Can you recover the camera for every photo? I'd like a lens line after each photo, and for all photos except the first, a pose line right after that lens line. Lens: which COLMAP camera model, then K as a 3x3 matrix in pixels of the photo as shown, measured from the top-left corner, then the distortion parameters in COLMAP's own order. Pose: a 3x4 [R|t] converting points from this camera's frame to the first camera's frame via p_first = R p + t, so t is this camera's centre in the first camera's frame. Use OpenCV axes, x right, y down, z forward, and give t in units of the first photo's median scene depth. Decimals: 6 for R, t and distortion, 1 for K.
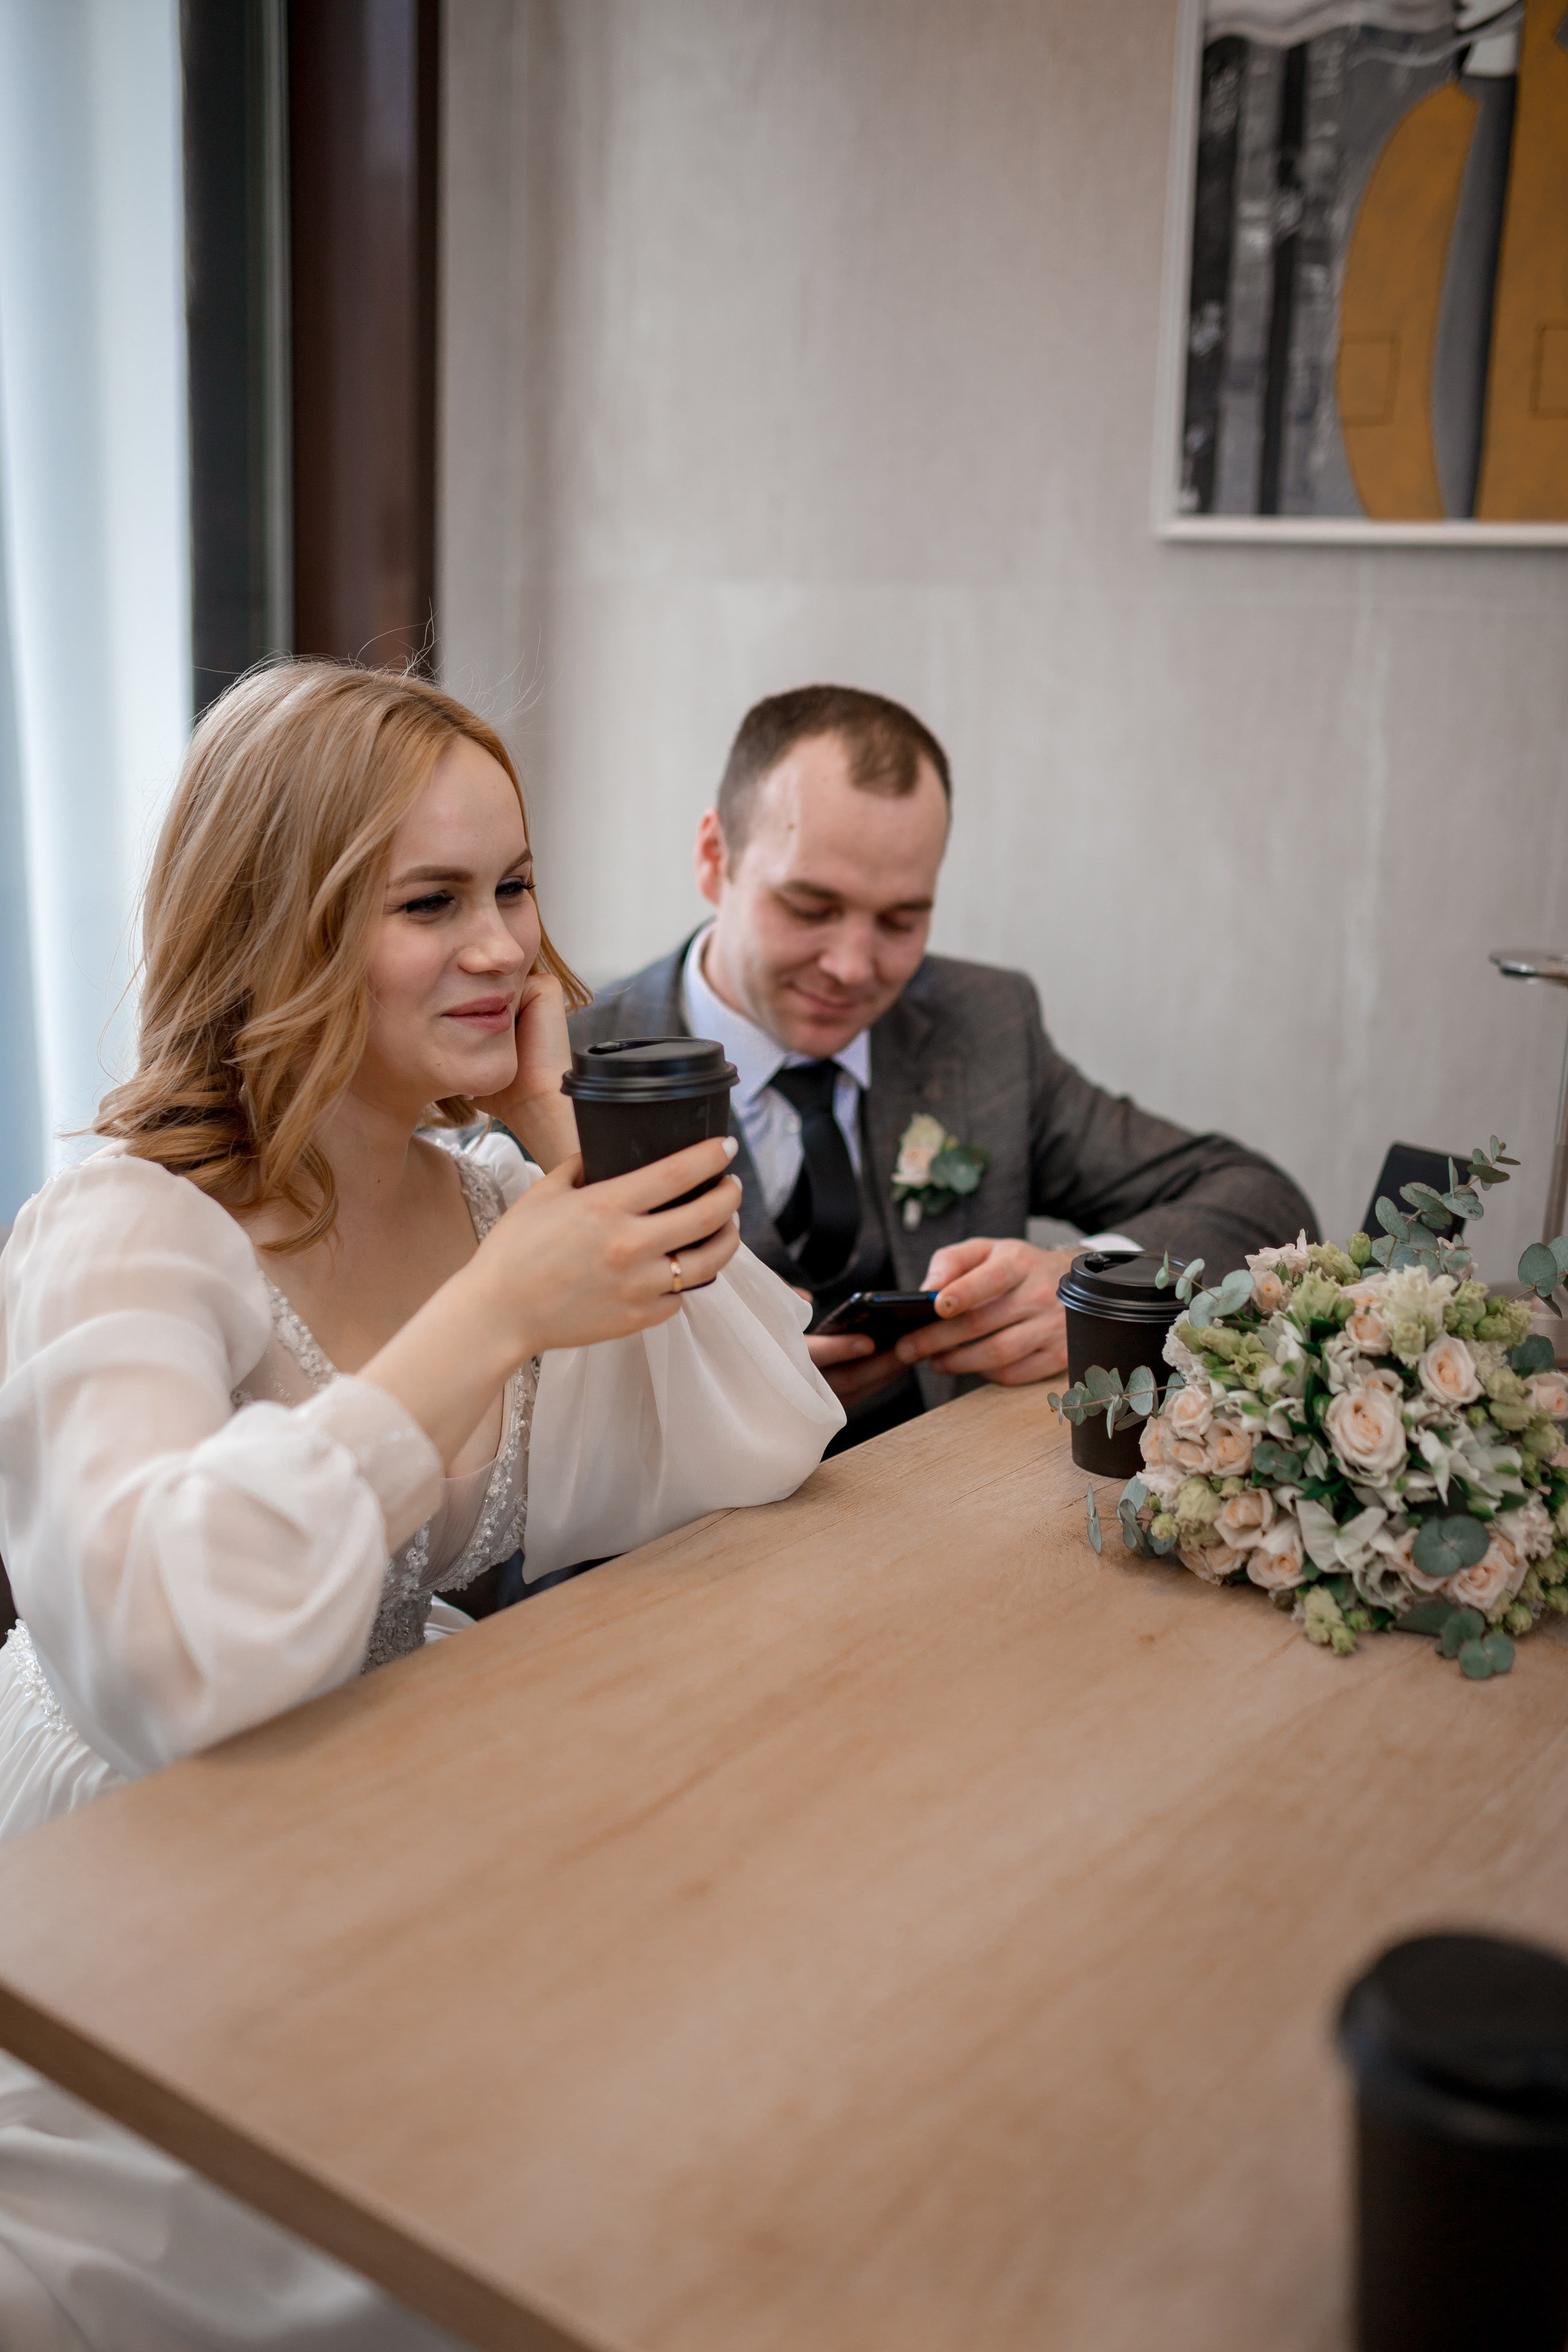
lens RADIAL K [[2367.7, 0, 784.6], [0, 2367.7, 1176.4], [0, 0, 1]] dist [-0.004594, 0.032742]
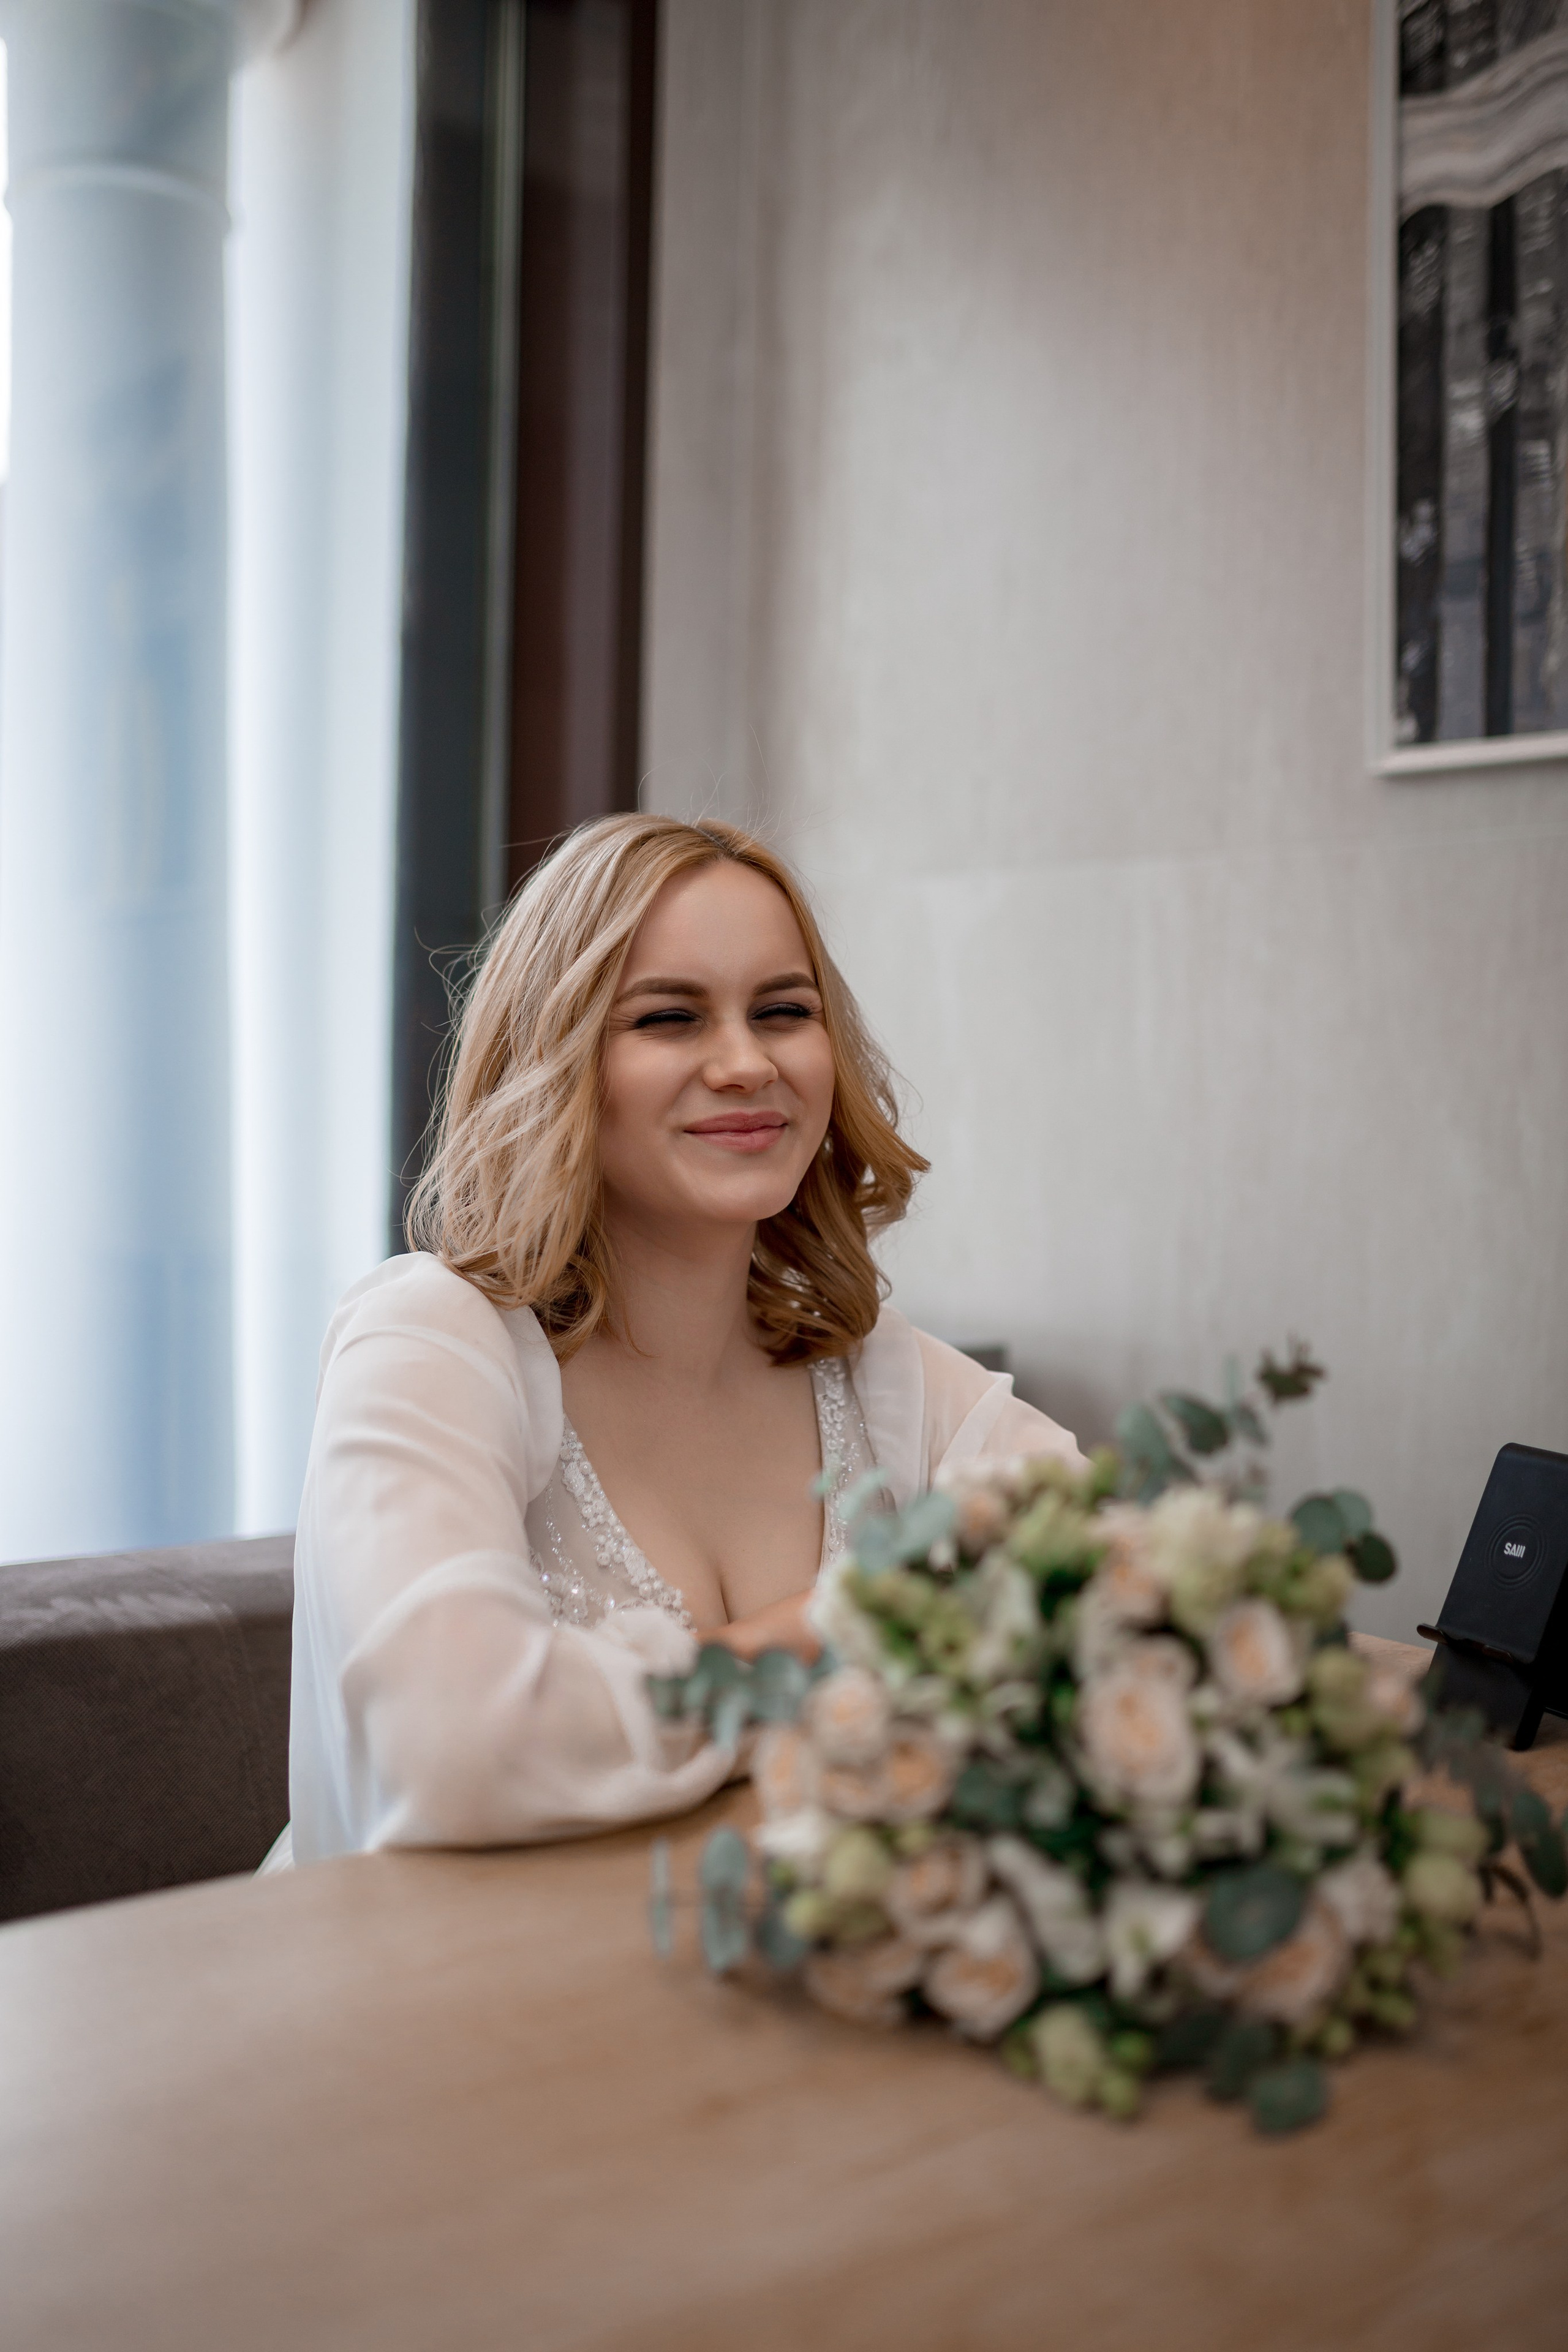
lens RADIAL K [[2372.0, 0, 784.0], [0, 2372.0, 1174.6], [0, 0, 1]] dist [-0.006142, 0.029330]
pose [[0.964328, -0.005023, -0.264663, 0.186842], [-0.051461, 0.977188, -0.206049, 0.053574], [0.259660, 0.212318, 0.942071, 0.197396]]
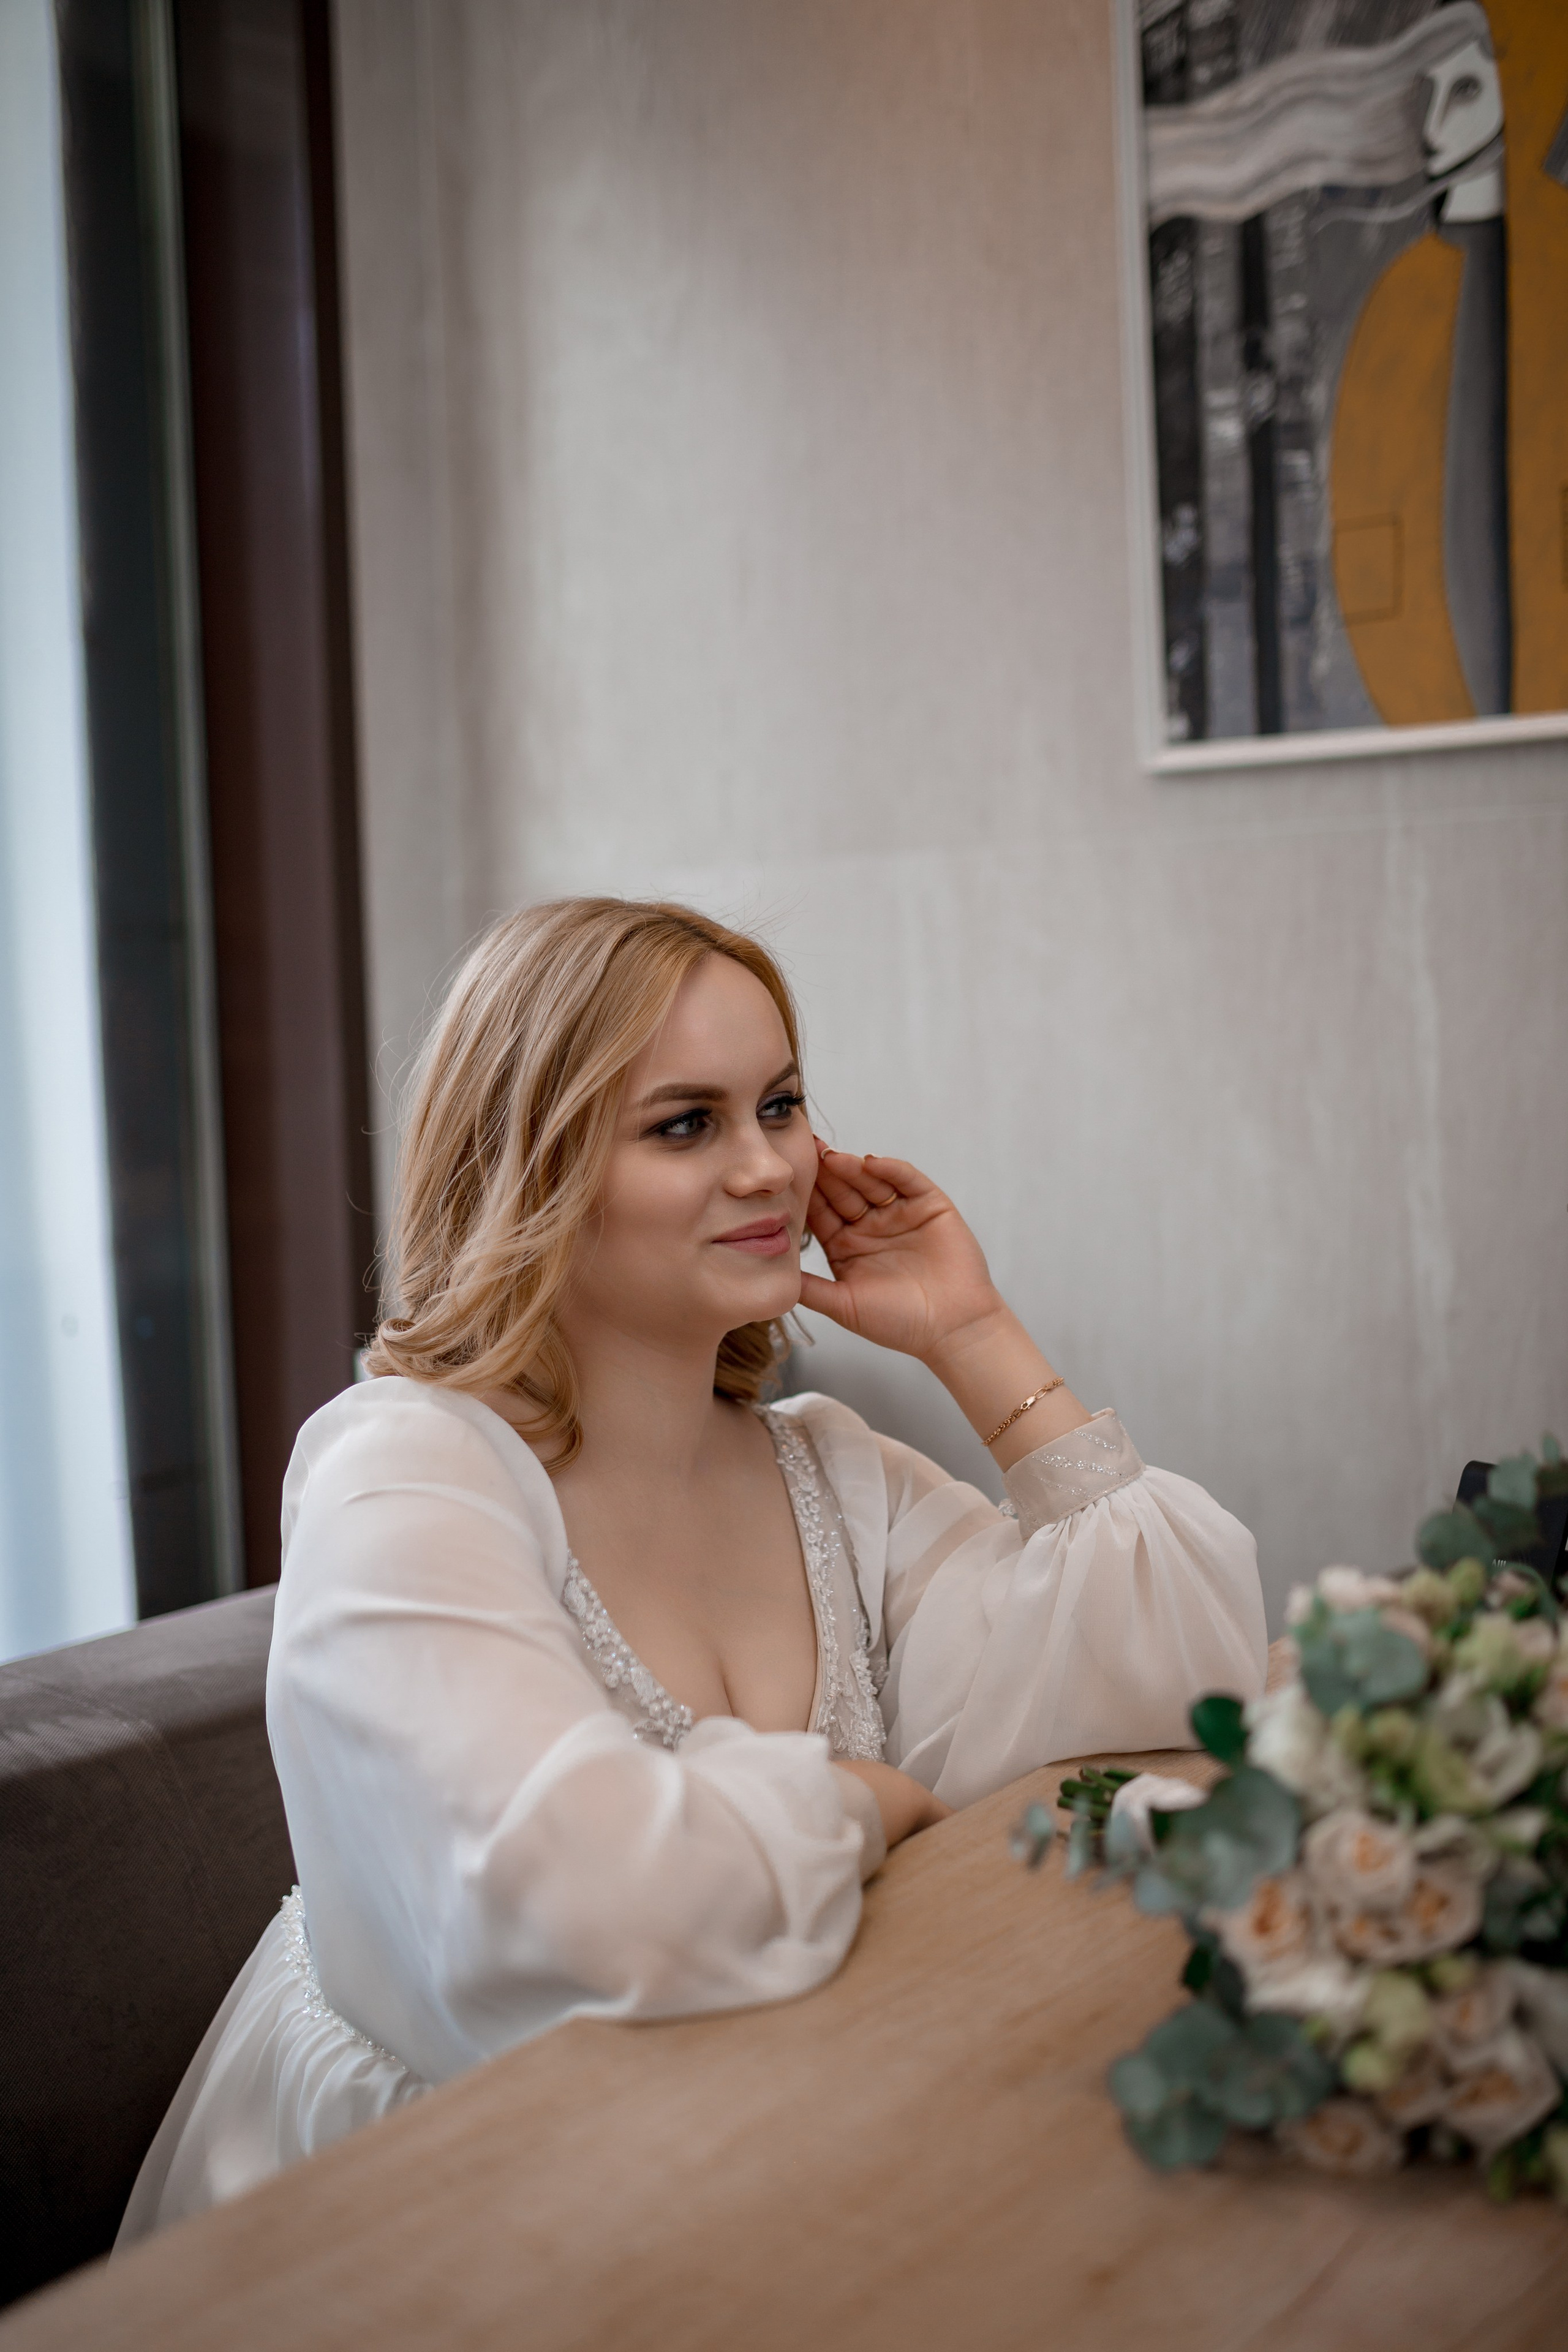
lens RADIAL K [[2379.7, 0, 787.8], [0, 2379.7, 1169.5], [0, 0, 1]] dist [-0.006821, 0.018614]
pose [[0.996516, -0.060549, -0.057355, 0.071666], [0.050305, 0.984891, -0.165710, 0.010007], [0.066521, 0.162247, 0.984505, 0.170643]]
